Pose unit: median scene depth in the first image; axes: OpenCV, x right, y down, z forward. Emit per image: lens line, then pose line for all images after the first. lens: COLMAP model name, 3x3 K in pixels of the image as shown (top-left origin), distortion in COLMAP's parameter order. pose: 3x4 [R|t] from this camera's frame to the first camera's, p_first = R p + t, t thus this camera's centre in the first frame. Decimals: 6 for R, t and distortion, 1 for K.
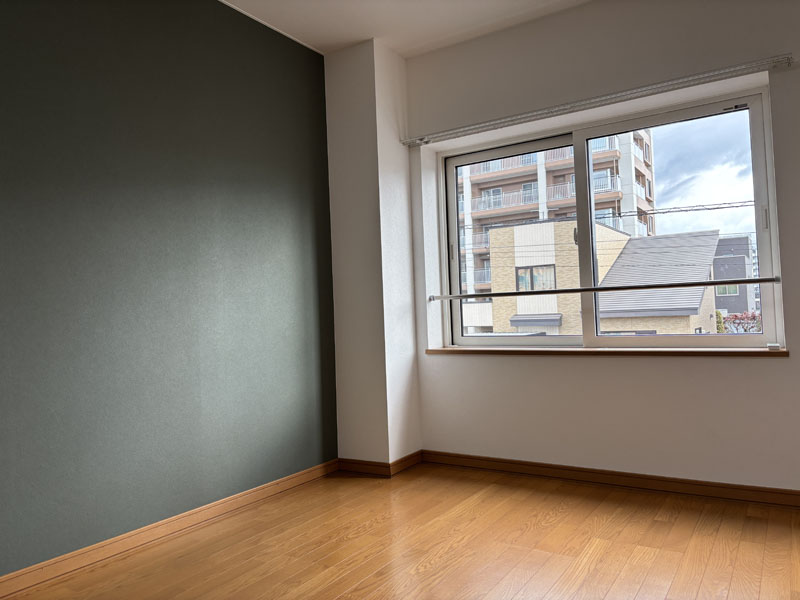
lens RADIAL K [[603.5, 0, 392.4], [0, 603.5, 297.2], [0, 0, 1]] dist [0.029833, -0.025314]
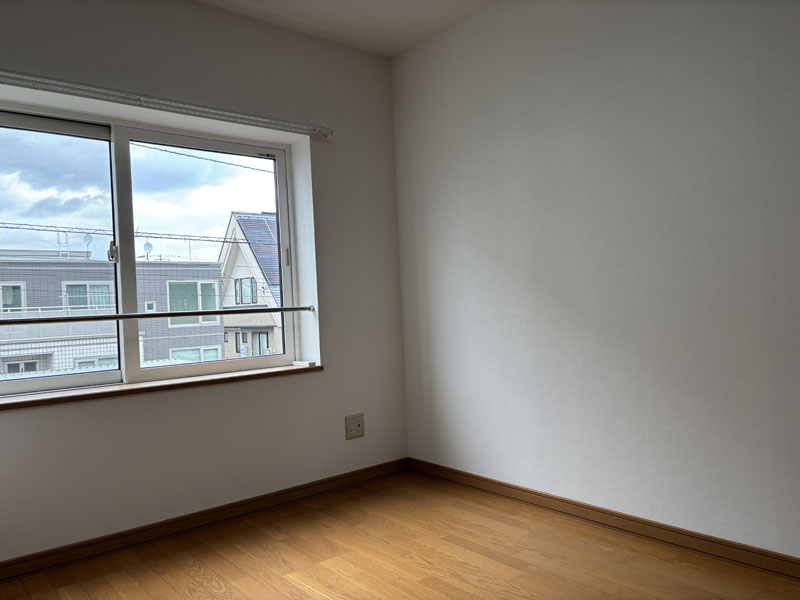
lens RADIAL K [[603.5, 0, 397.9], [0, 603.5, 301.6], [0, 0, 1]] dist [0.029833, -0.025314]
pose [[0.299870, 0.032967, 0.953410, -0.440141], [0.008165, 0.999277, -0.037121, 0.004544], [-0.953945, 0.018916, 0.299384, 0.444401]]
